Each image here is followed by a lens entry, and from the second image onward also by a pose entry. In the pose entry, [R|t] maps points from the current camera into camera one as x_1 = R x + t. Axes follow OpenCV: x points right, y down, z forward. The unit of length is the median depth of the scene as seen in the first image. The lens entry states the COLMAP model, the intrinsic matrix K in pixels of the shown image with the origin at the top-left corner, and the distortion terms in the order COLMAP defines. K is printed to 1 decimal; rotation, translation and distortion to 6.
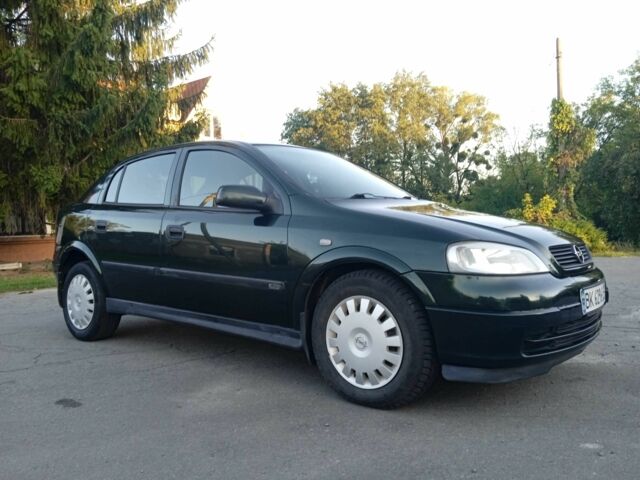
lens RADIAL K [[511.8, 0, 320.0], [0, 511.8, 240.0], [0, 0, 1]] dist [0.054810, -0.063905]
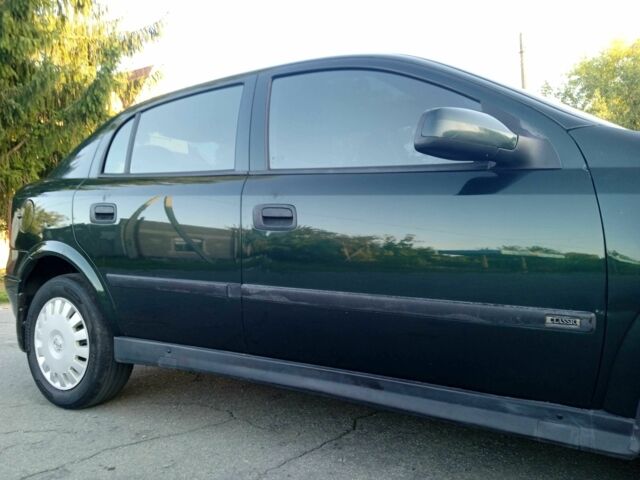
lens RADIAL K [[511.8, 0, 320.0], [0, 511.8, 240.0], [0, 0, 1]] dist [0.054810, -0.063905]
pose [[0.992151, -0.017803, 0.123770, -0.242988], [0.018589, 0.999814, -0.005193, 0.009858], [-0.123655, 0.007453, 0.992297, 0.376834]]
